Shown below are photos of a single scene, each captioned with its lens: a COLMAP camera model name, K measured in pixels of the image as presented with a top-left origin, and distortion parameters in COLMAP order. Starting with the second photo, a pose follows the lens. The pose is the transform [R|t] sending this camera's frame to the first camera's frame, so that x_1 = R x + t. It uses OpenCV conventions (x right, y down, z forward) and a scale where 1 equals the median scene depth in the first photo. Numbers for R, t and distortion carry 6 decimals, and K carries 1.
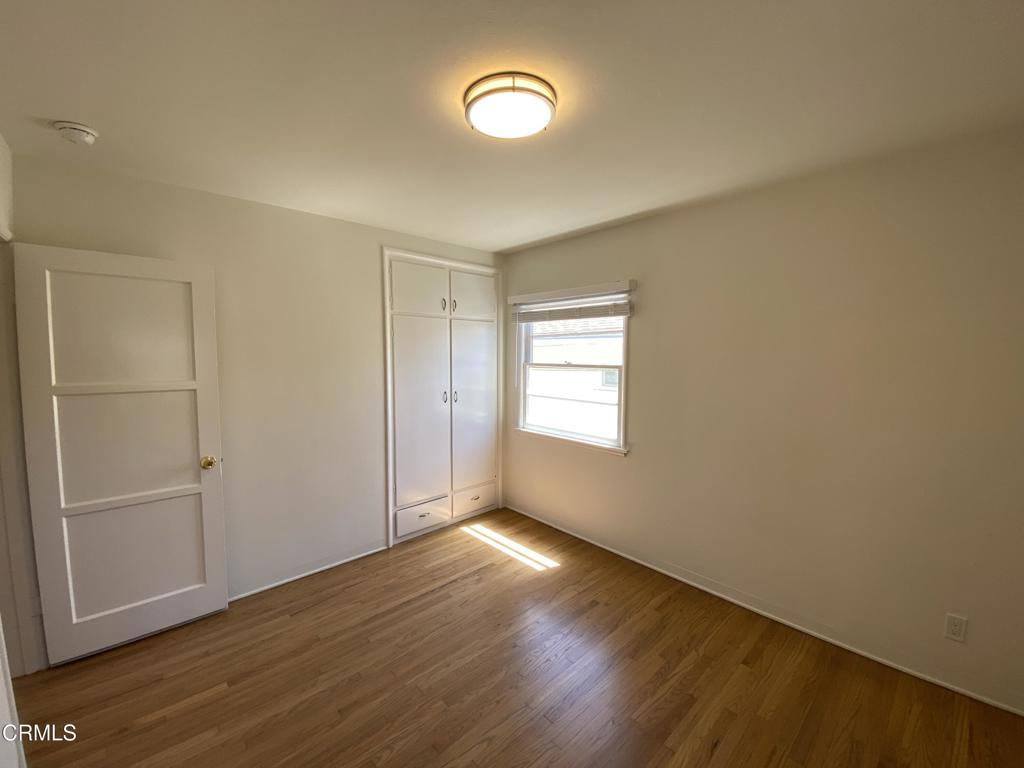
lens RADIAL K [[410.3, 0, 508.1], [0, 410.3, 380.6], [0, 0, 1]] dist [0.029237, -0.022082]
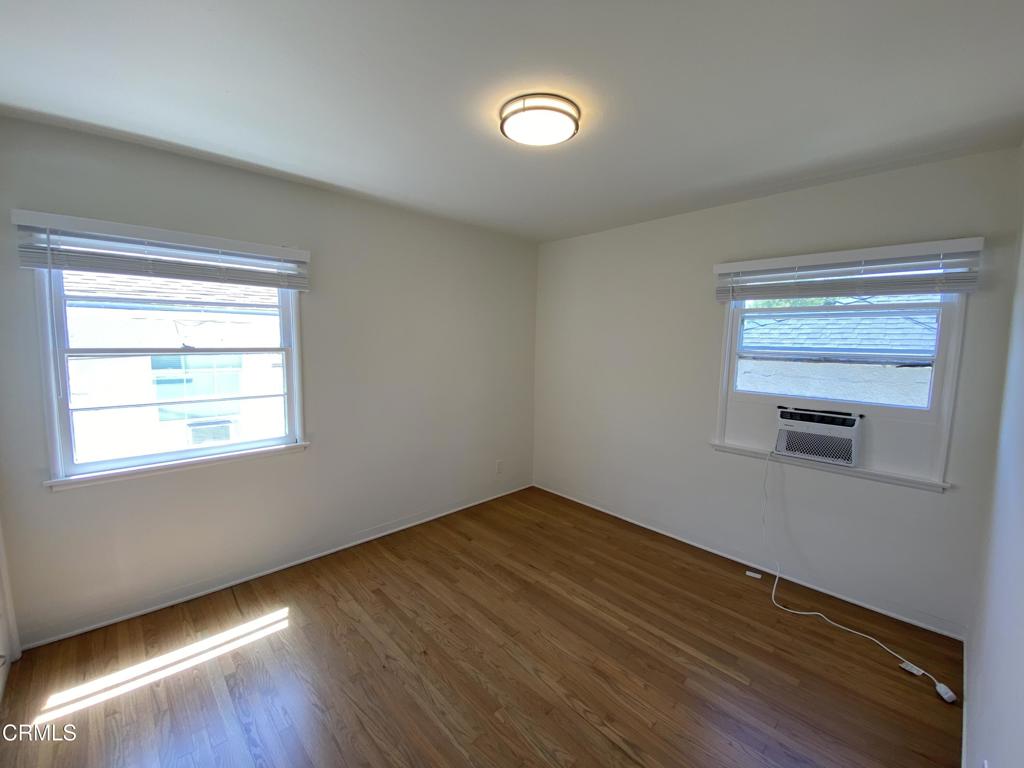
lens RADIAL K [[417.8, 0, 506.3], [0, 417.8, 382.6], [0, 0, 1]] dist [0.032732, -0.023503]
pose [[0.003021, -0.107152, 0.994238, -0.614332], [0.053726, 0.992824, 0.106837, -0.035073], [-0.998551, 0.053094, 0.008757, 0.560079]]
